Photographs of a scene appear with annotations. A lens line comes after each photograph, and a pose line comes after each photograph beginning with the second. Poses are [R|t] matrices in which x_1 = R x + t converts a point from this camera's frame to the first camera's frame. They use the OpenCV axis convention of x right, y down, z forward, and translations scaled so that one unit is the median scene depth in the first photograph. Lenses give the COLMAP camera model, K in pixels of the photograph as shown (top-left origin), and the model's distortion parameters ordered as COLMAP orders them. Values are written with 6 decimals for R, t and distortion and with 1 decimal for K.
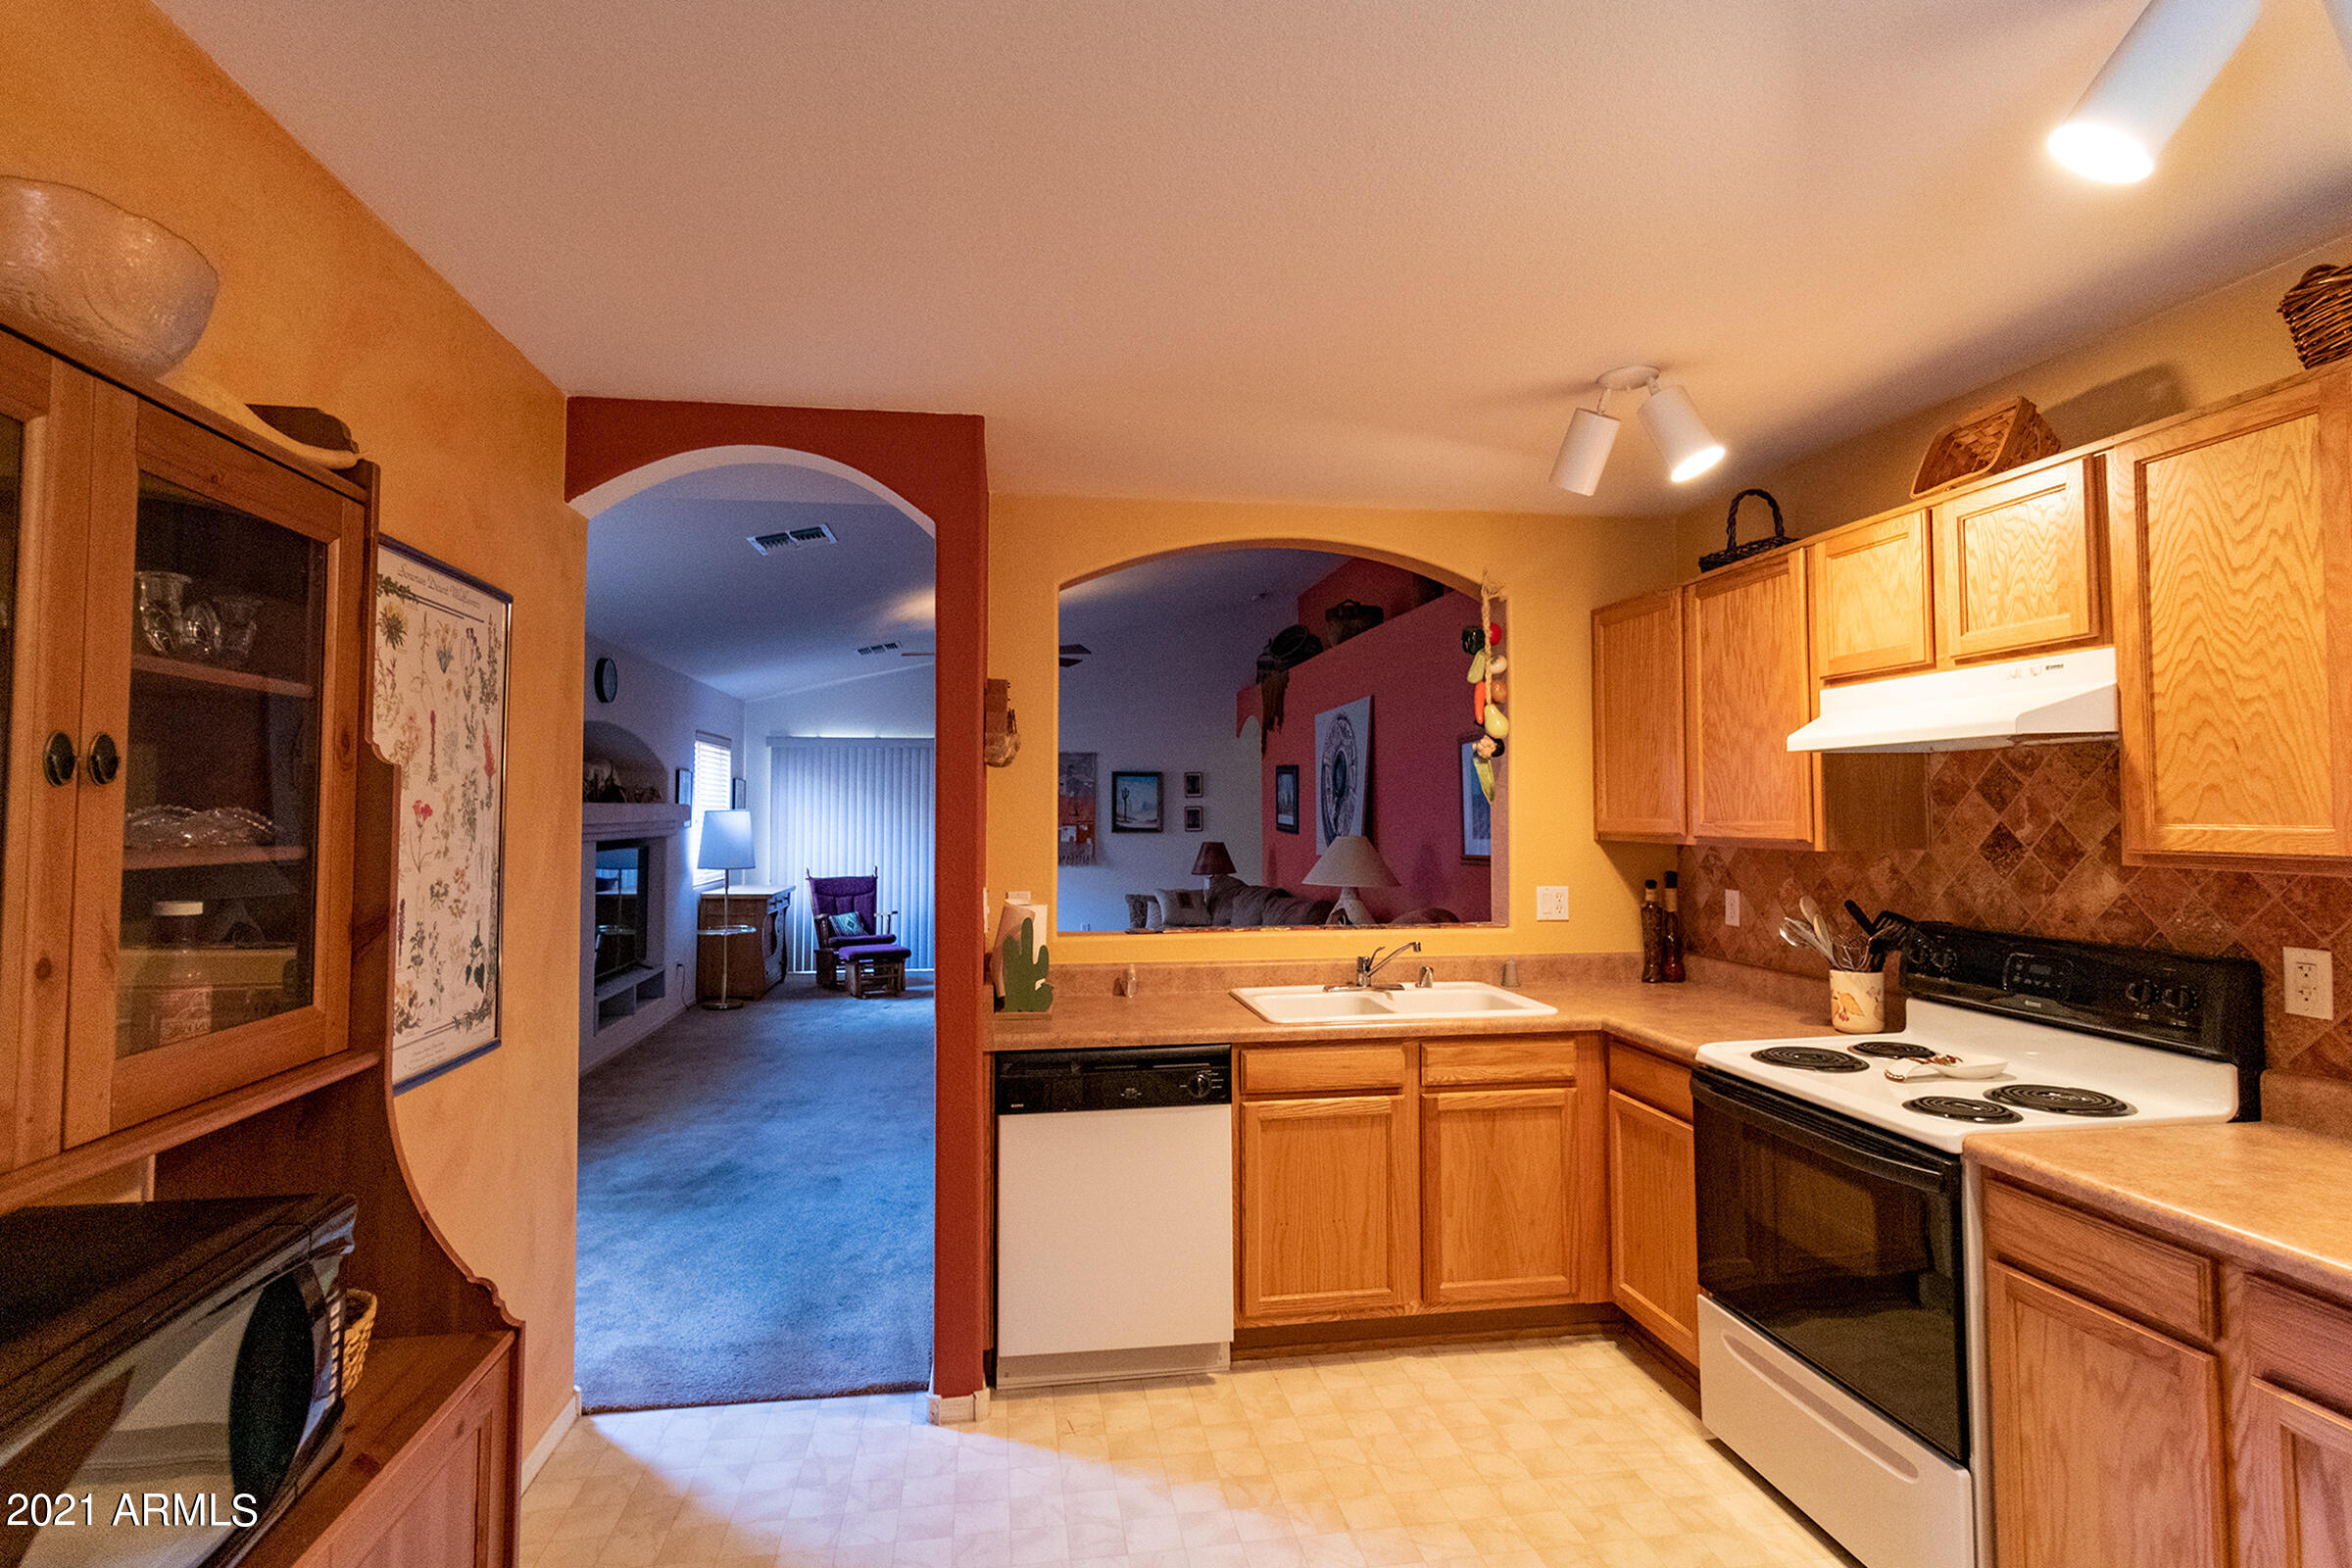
lens RADIAL K [[1154.6, 0, 1176.5], [0, 1154.6, 760.8], [0, 0, 1]] dist [0.000718, 0.000272]
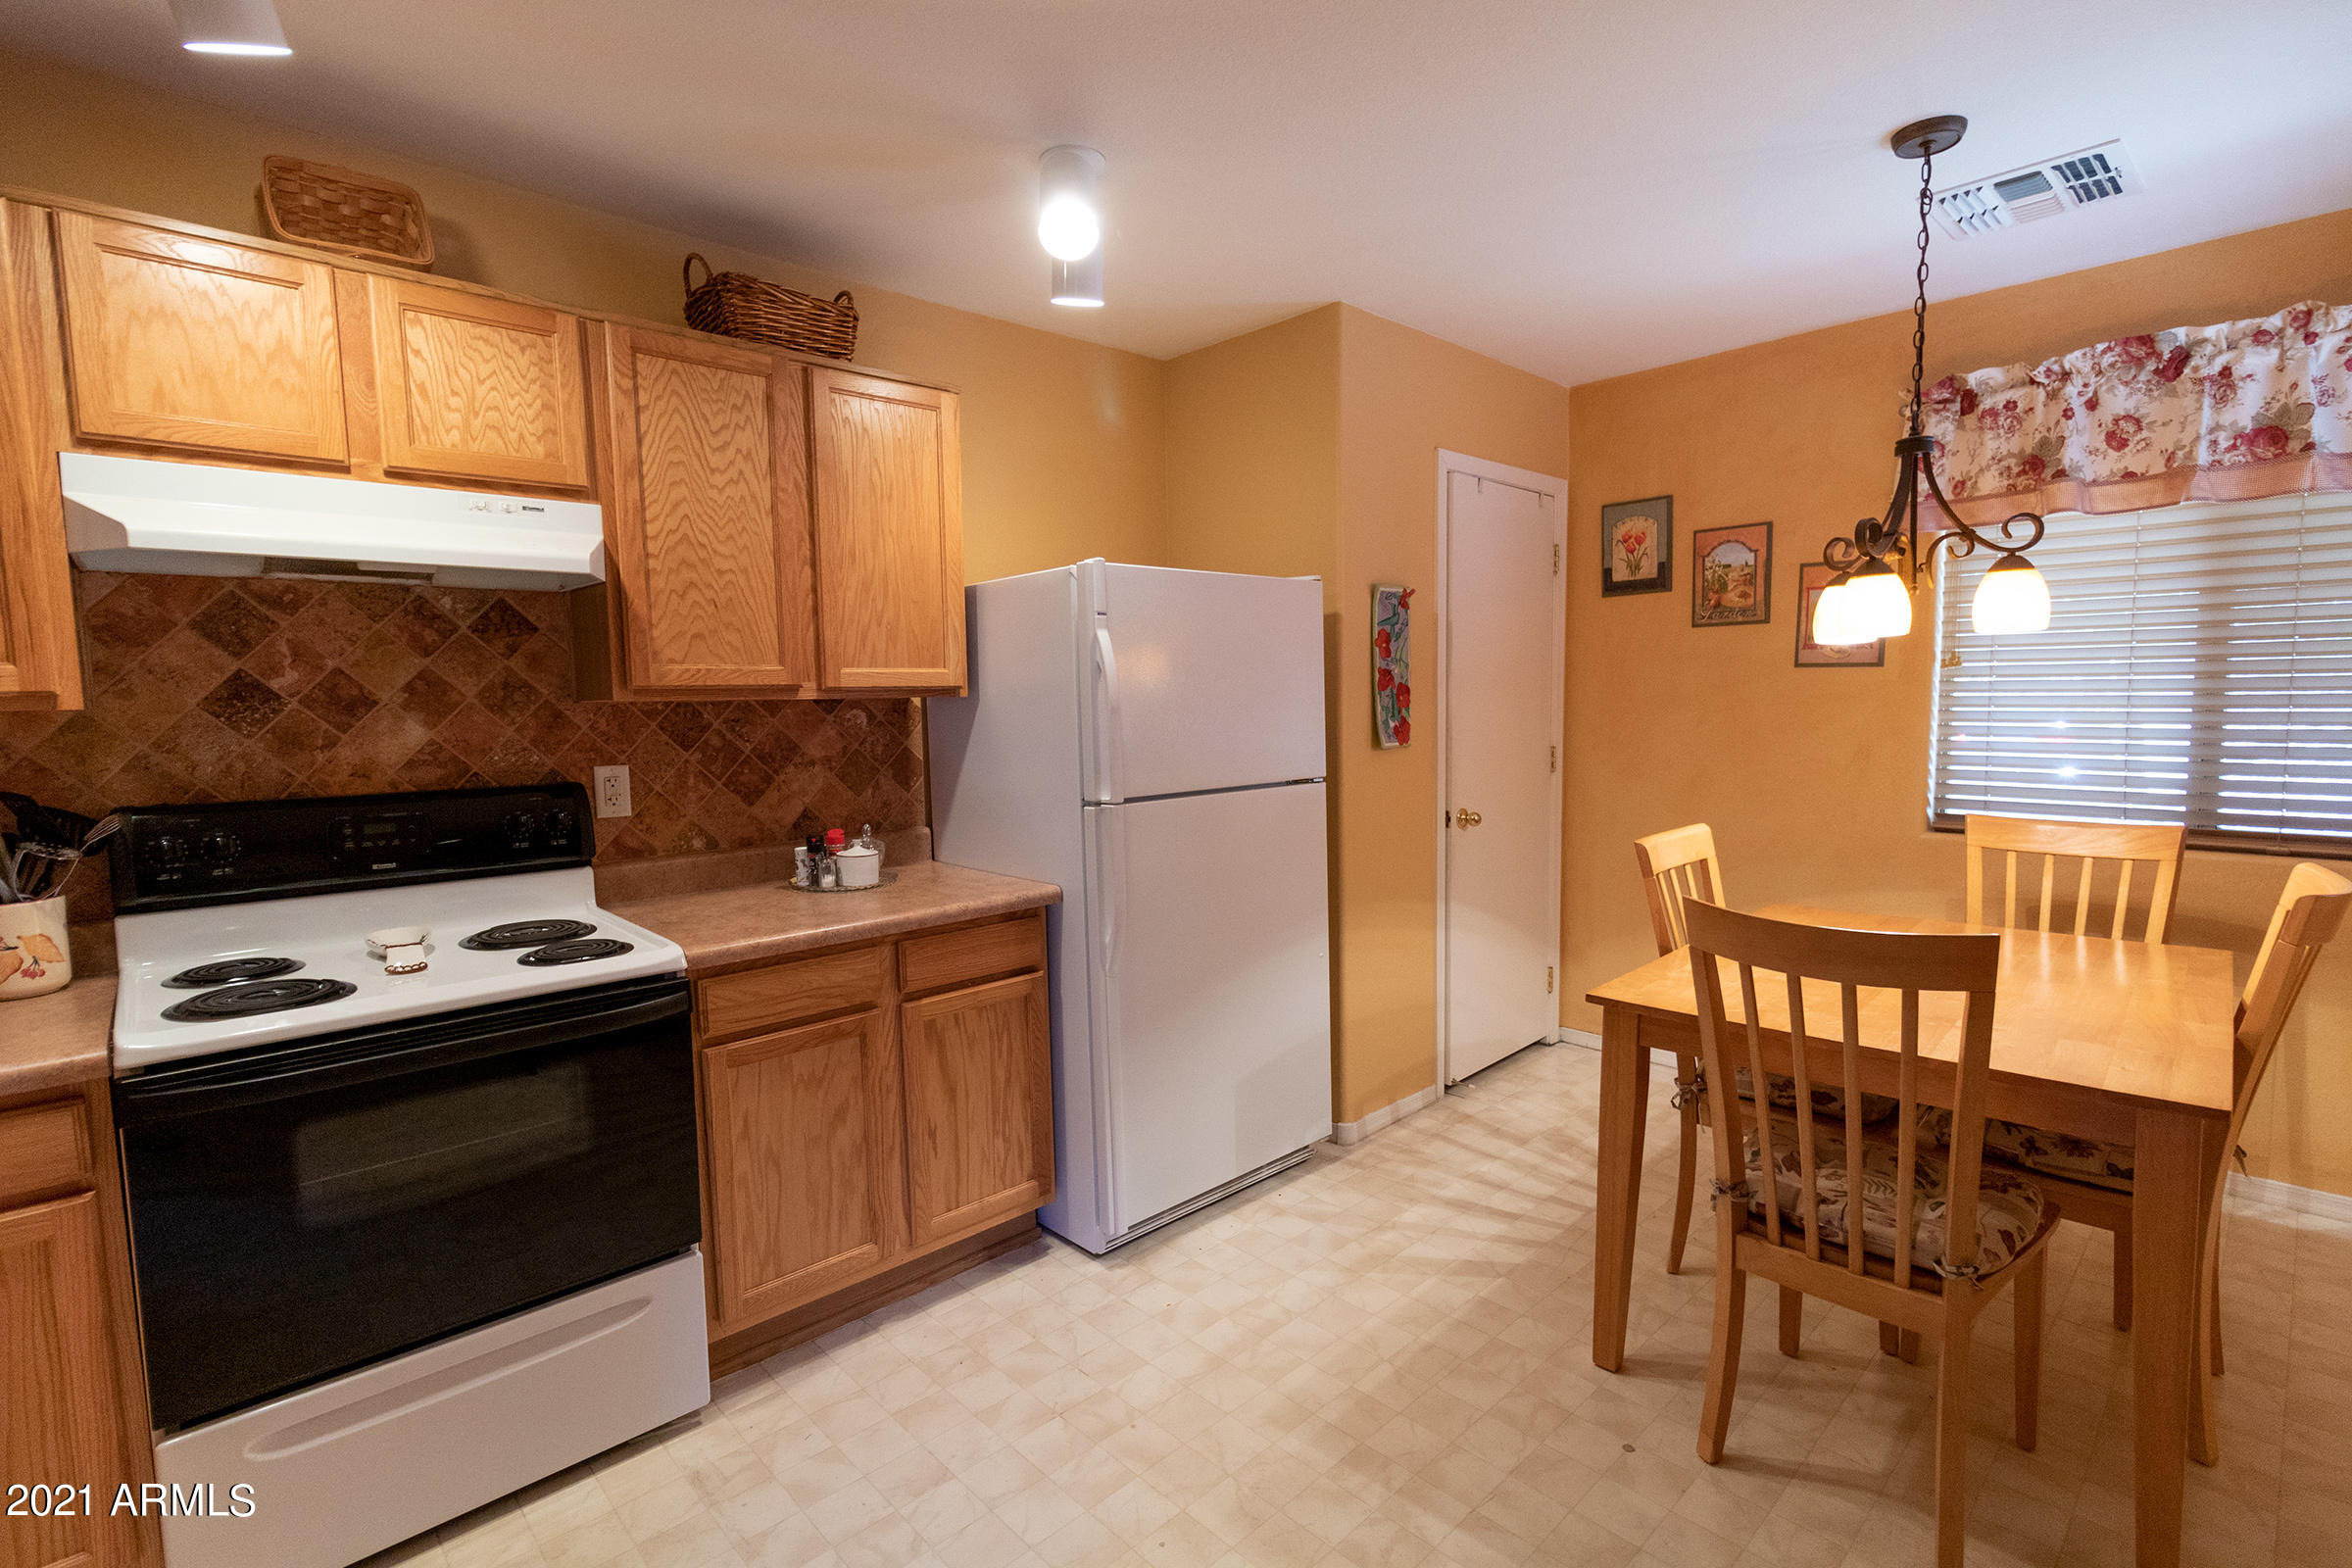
lens RADIAL K [[1079.1, 0, 1190.3], [0, 1079.1, 788.9], [0, 0, 1]] dist [-0.000595, 0.000671]
pose [[-0.567645, -0.059656, 0.821109, -0.305423], [-0.017346, 0.998016, 0.060517, 0.081896], [-0.823091, 0.020109, -0.567554, 0.907575]]
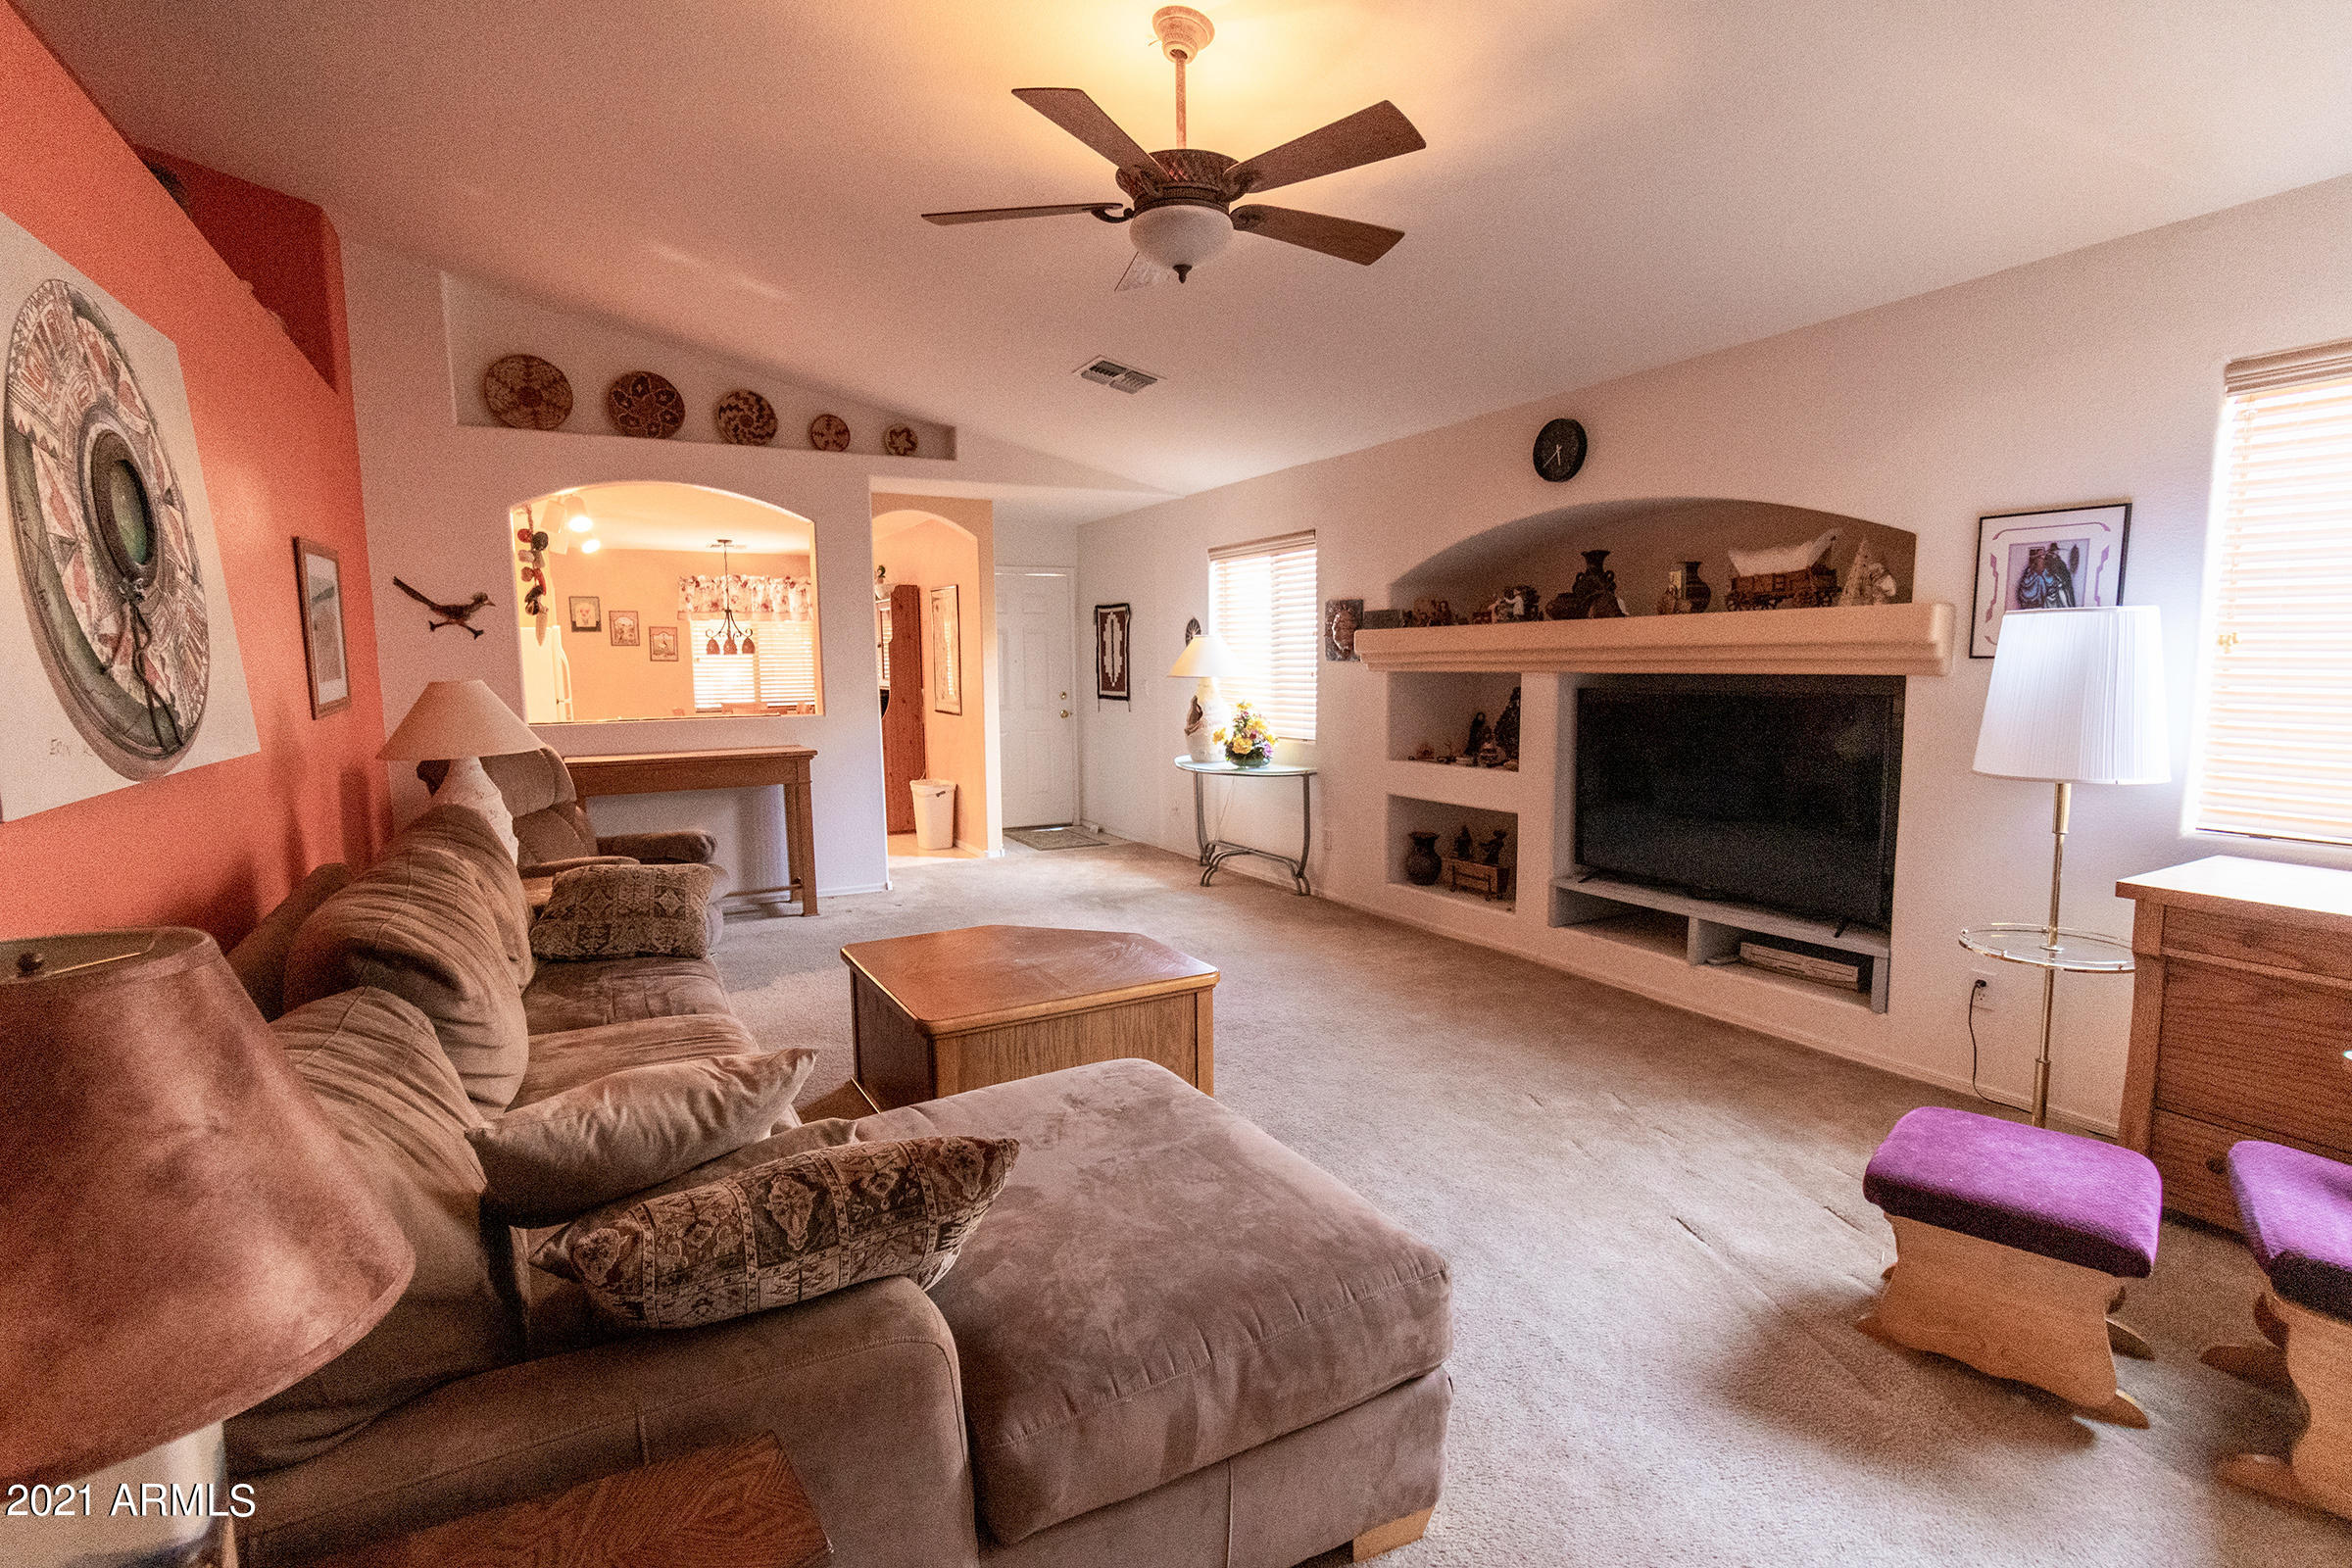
lens RADIAL K [[1116.8, 0, 1176.0], [0, 1116.8, 784.0], [0, 0, 1]] dist [0.003734, 0.000648]
pose [[-0.942669, 0.049500, -0.330038, -0.063064], [0.027206, 0.997046, 0.071833, 0.208699], [0.332619, 0.058735, -0.941230, 4.092680]]
